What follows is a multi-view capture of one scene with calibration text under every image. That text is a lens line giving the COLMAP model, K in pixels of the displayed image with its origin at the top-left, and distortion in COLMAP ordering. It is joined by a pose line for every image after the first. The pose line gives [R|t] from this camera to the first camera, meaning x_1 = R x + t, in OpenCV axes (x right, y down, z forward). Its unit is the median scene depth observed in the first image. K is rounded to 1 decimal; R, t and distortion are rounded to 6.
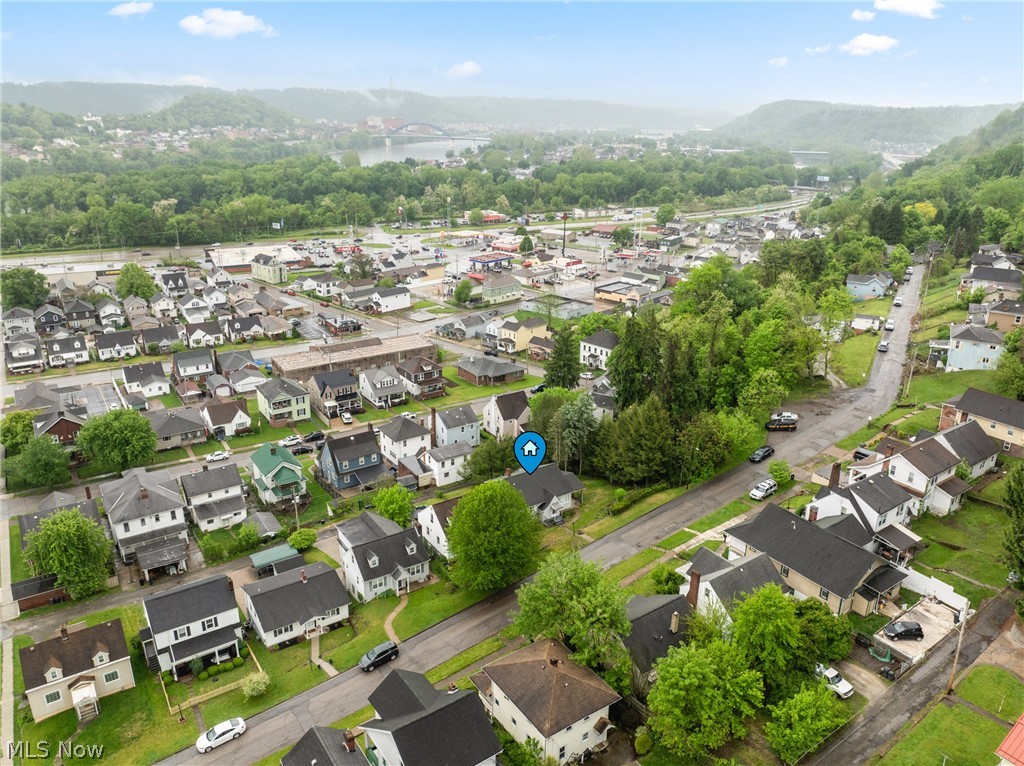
lens RADIAL K [[723.1, 0, 512.0], [0, 723.1, 383.0], [0, 0, 1]] dist [-0.062149, 0.033496]
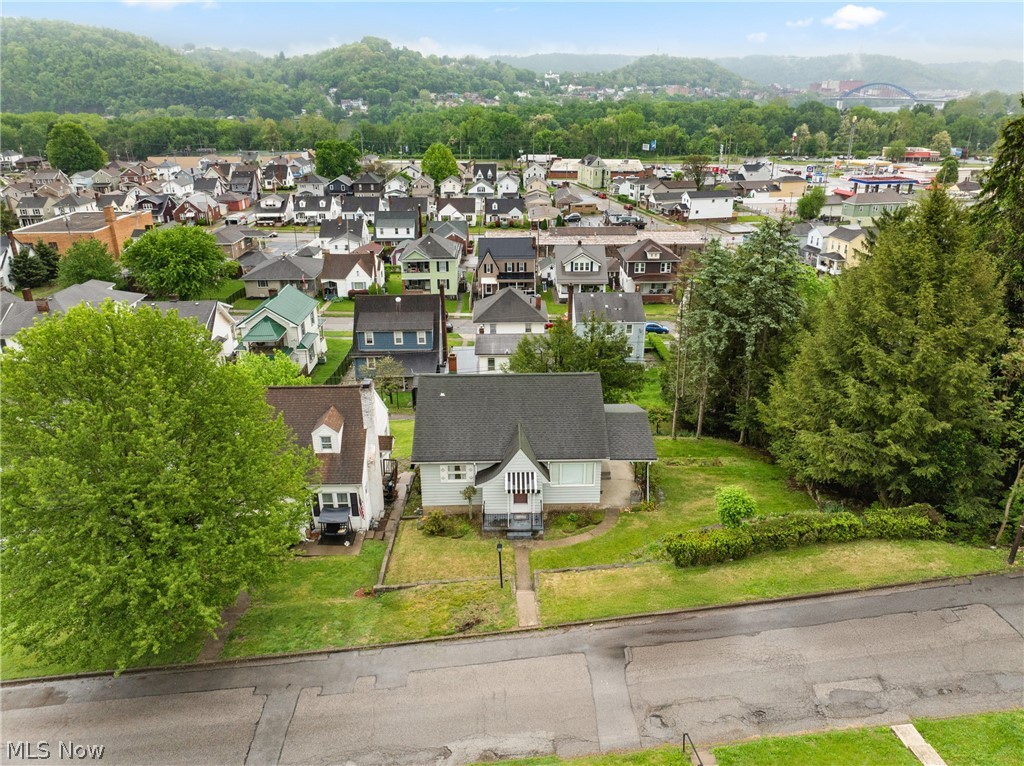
lens RADIAL K [[722.7, 0, 509.1], [0, 722.7, 364.5], [0, 0, 1]] dist [-0.037803, 0.002349]
pose [[0.835882, 0.183850, -0.517205, 0.094029], [-0.175425, 0.982301, 0.065664, 0.041563], [0.520123, 0.035843, 0.853339, 0.306229]]
